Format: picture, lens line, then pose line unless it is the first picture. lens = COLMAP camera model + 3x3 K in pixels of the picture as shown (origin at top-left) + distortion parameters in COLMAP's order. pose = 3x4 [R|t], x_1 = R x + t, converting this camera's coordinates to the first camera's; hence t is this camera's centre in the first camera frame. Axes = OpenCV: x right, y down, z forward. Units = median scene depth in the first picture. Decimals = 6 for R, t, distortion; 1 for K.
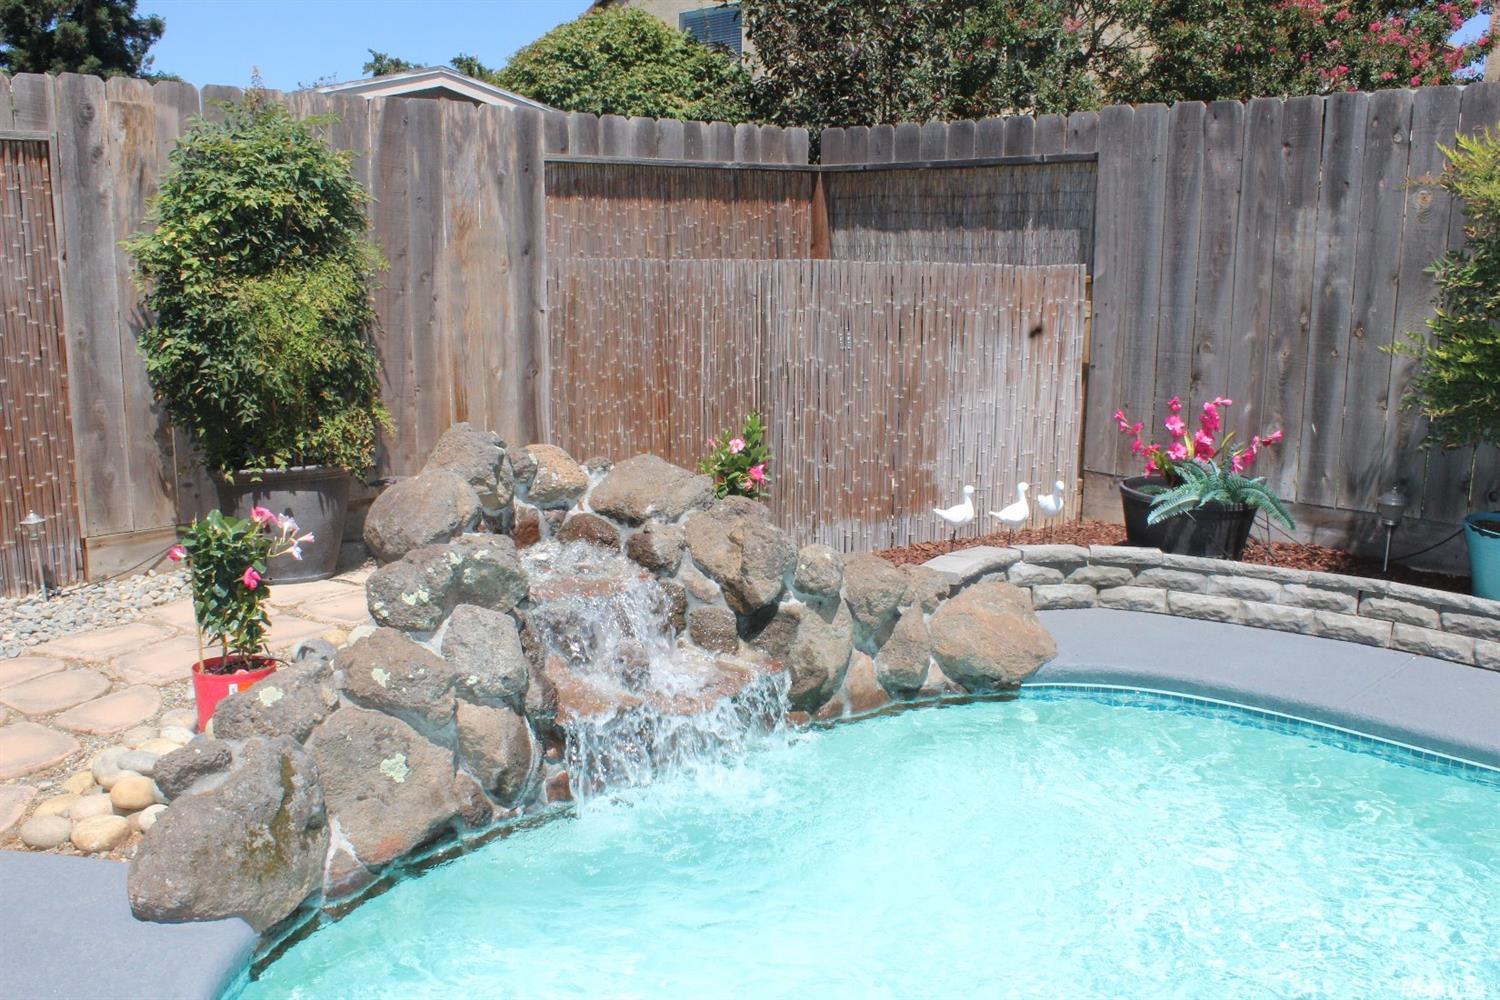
lens RADIAL K [[1393.7, 0, 750.0], [0, 1393.7, 500.0], [0, 0, 1]] dist [-0.095885, 0.110691]
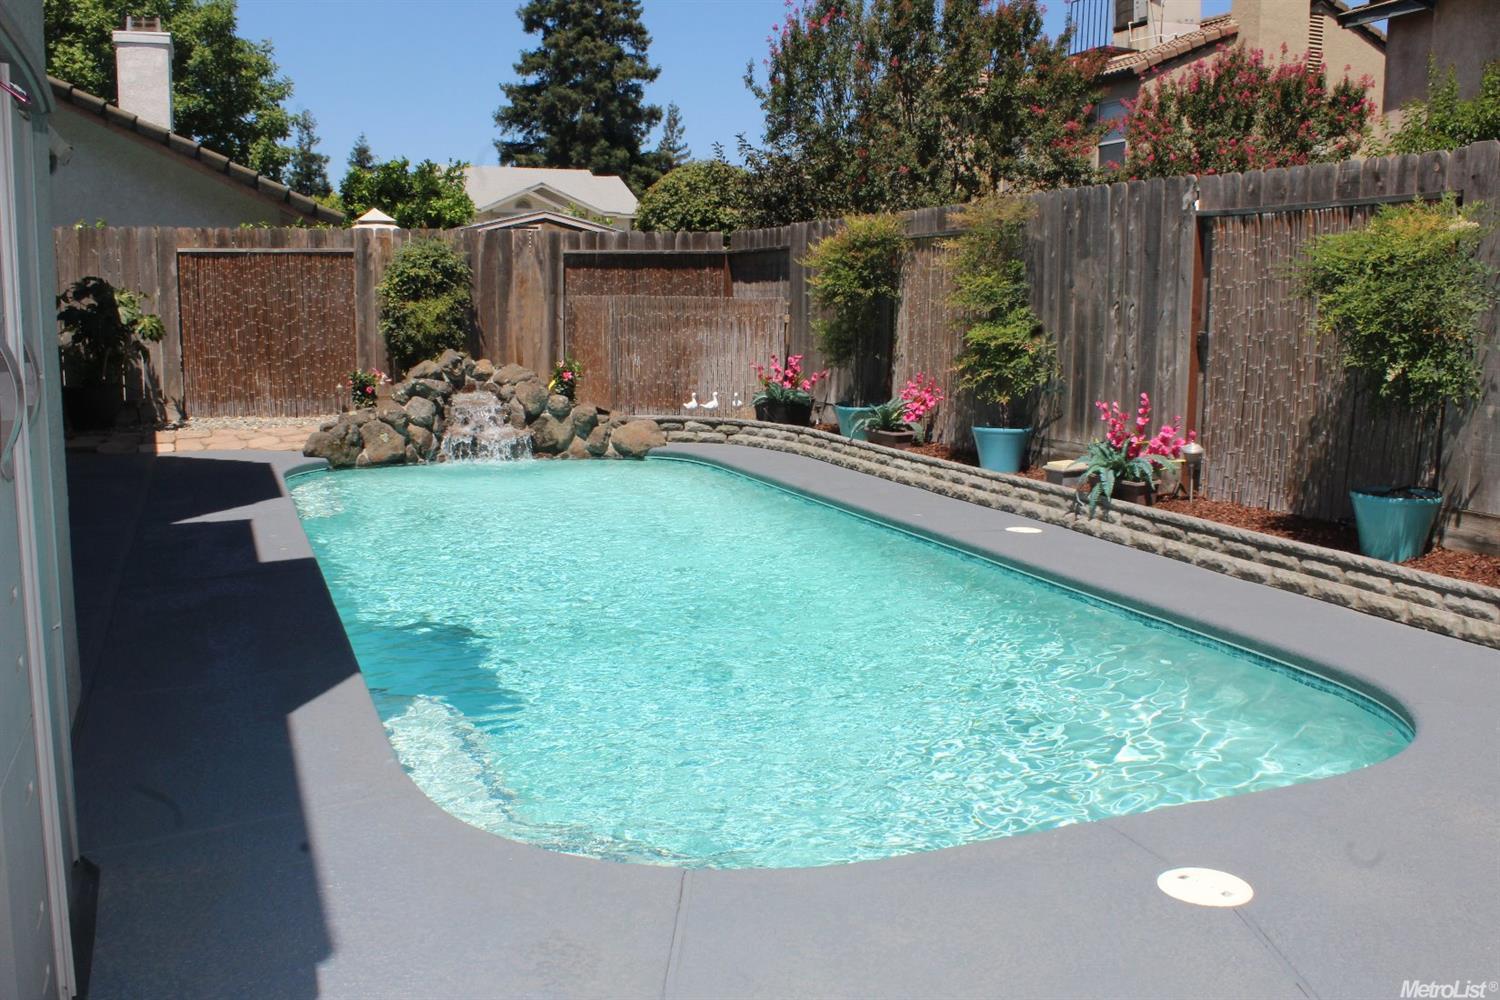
lens RADIAL K [[1393.7, 0, 750.0], [0, 1393.7, 500.0], [0, 0, 1]] dist [-0.095885, 0.110691]
pose [[0.932521, 0.055586, -0.356812, 1.159543], [-0.067964, 0.997440, -0.022237, 0.228089], [0.354663, 0.044987, 0.933911, -1.204888]]
